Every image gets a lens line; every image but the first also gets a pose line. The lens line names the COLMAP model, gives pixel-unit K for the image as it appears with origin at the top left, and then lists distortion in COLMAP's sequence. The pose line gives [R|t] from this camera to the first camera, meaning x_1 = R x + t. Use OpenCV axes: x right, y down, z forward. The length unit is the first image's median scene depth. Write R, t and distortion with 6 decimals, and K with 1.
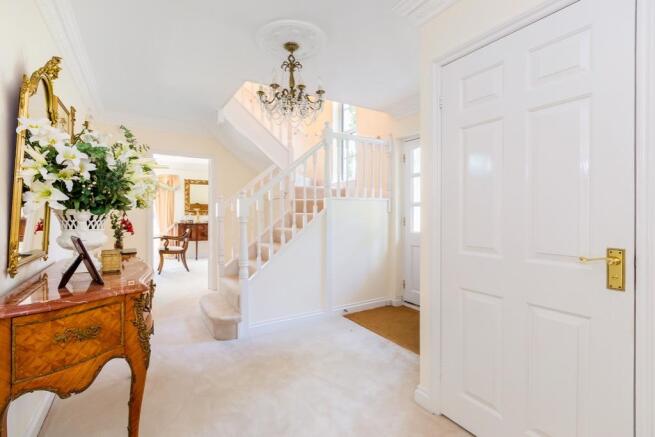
lens RADIAL K [[299.6, 0, 327.4], [0, 299.6, 214.1], [0, 0, 1]] dist [-0.000688, -0.000167]
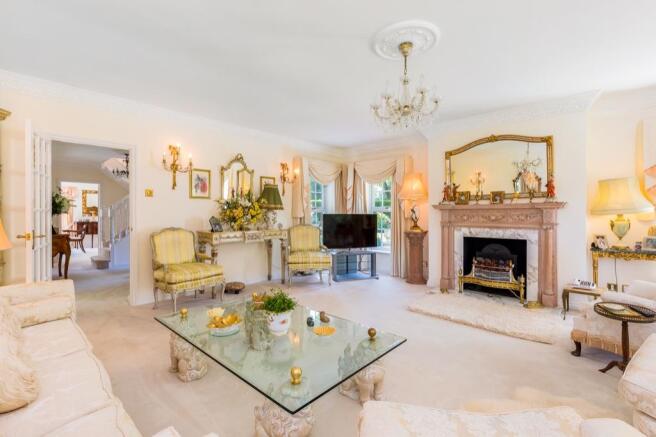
lens RADIAL K [[300.1, 0, 328.1], [0, 300.1, 217.3], [0, 0, 1]] dist [-0.000688, -0.000167]
pose [[0.970899, -0.001363, 0.239485, 0.324952], [-0.000282, 0.999977, 0.006836, -0.000721], [-0.239488, -0.006705, 0.970876, -0.679813]]
